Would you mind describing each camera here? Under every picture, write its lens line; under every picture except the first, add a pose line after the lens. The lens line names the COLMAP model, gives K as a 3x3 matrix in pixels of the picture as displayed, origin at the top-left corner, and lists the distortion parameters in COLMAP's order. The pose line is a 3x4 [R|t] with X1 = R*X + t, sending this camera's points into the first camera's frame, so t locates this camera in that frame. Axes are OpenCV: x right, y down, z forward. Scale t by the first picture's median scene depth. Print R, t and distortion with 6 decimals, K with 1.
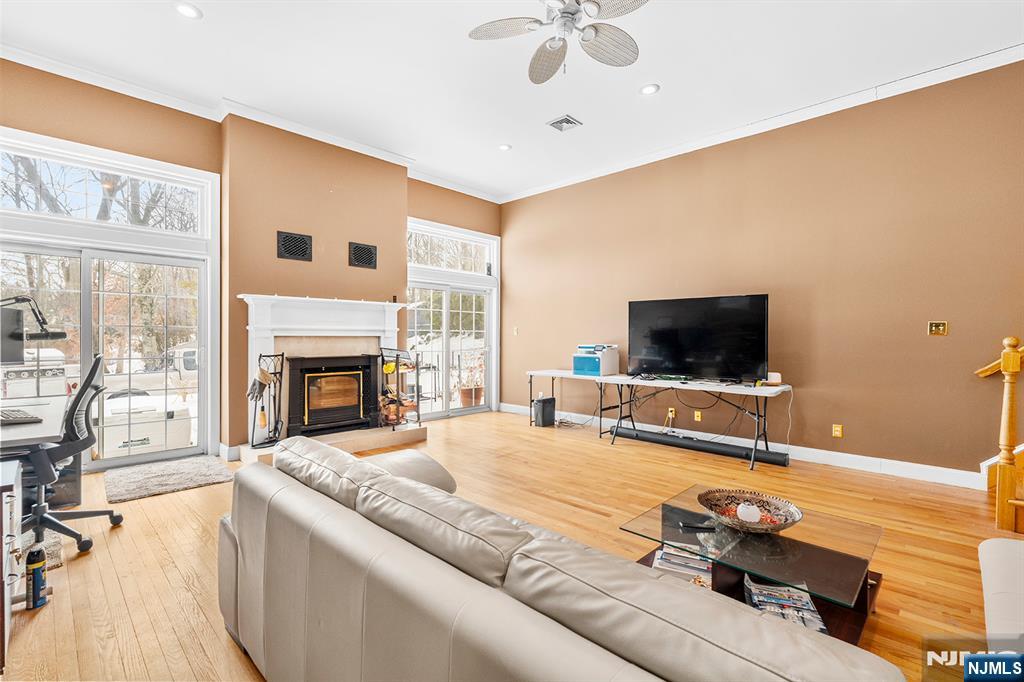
lens RADIAL K [[459.6, 0, 512.0], [0, 459.6, 341.0], [0, 0, 1]] dist [-0.001557, -0.000319]
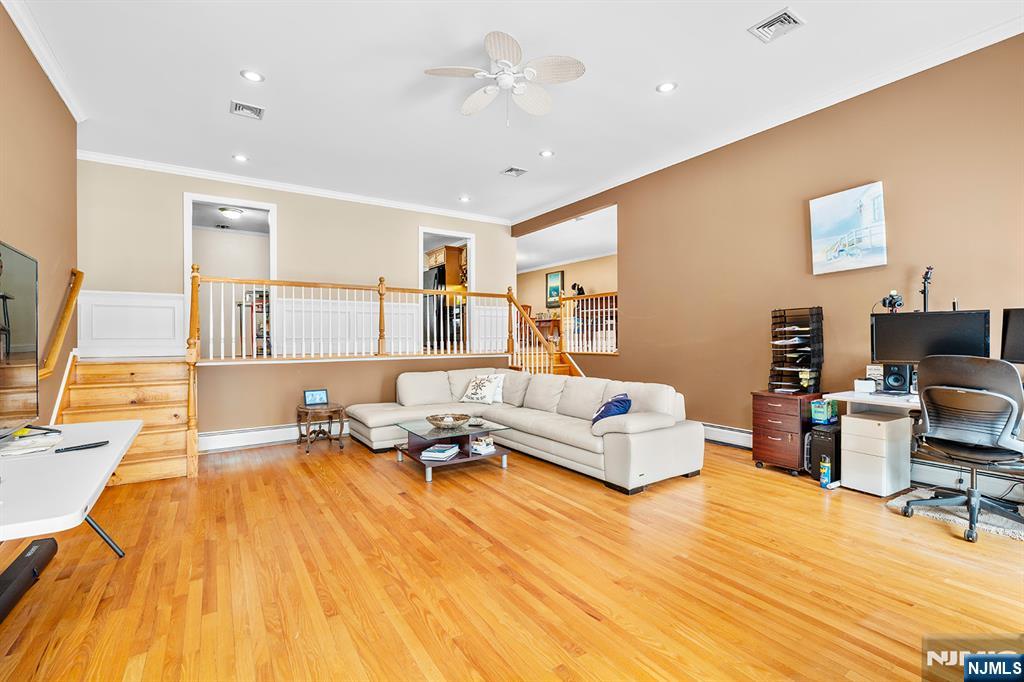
lens RADIAL K [[459.6, 0, 512.0], [0, 459.6, 341.0], [0, 0, 1]] dist [-0.001557, -0.000319]
pose [[-0.974235, -0.001851, 0.225527, -0.105923], [0.002846, 0.999786, 0.020500, -0.012285], [-0.225516, 0.020613, -0.974021, 1.345395]]
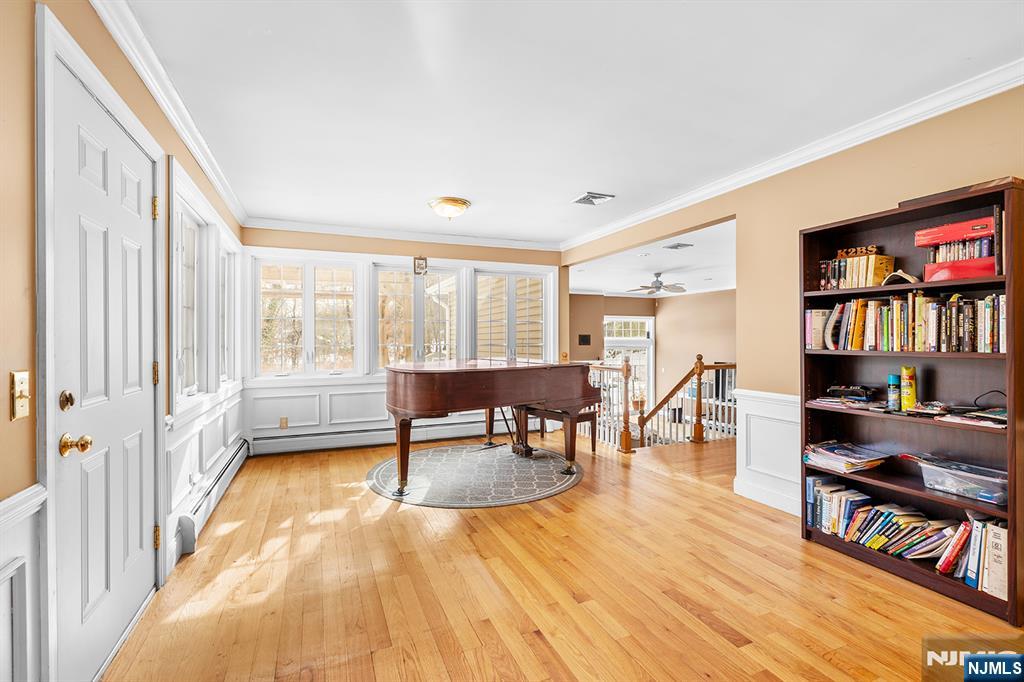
lens RADIAL K [[459.6, 0, 512.0], [0, 459.6, 341.0], [0, 0, 1]] dist [-0.001557, -0.000319]
pose [[0.921345, -0.007656, -0.388670, 0.251191], [0.003956, 0.999939, -0.010320, -0.182785], [0.388725, 0.007971, 0.921319, -1.374504]]
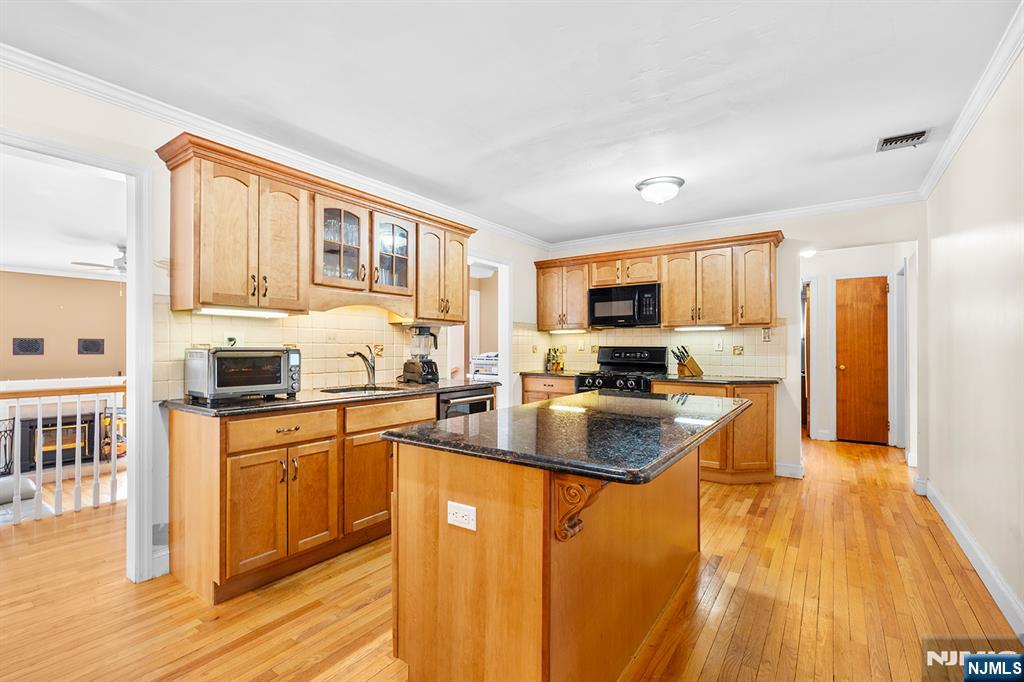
lens RADIAL K [[465.2, 0, 511.8], [0, 465.2, 349.6], [0, 0, 1]] dist [-0.000508, 0.000157]
pose [[0.987927, -0.004620, 0.154850, 0.916008], [0.005450, 0.999973, -0.004935, -0.185096], [-0.154823, 0.005719, 0.987926, -0.816829]]
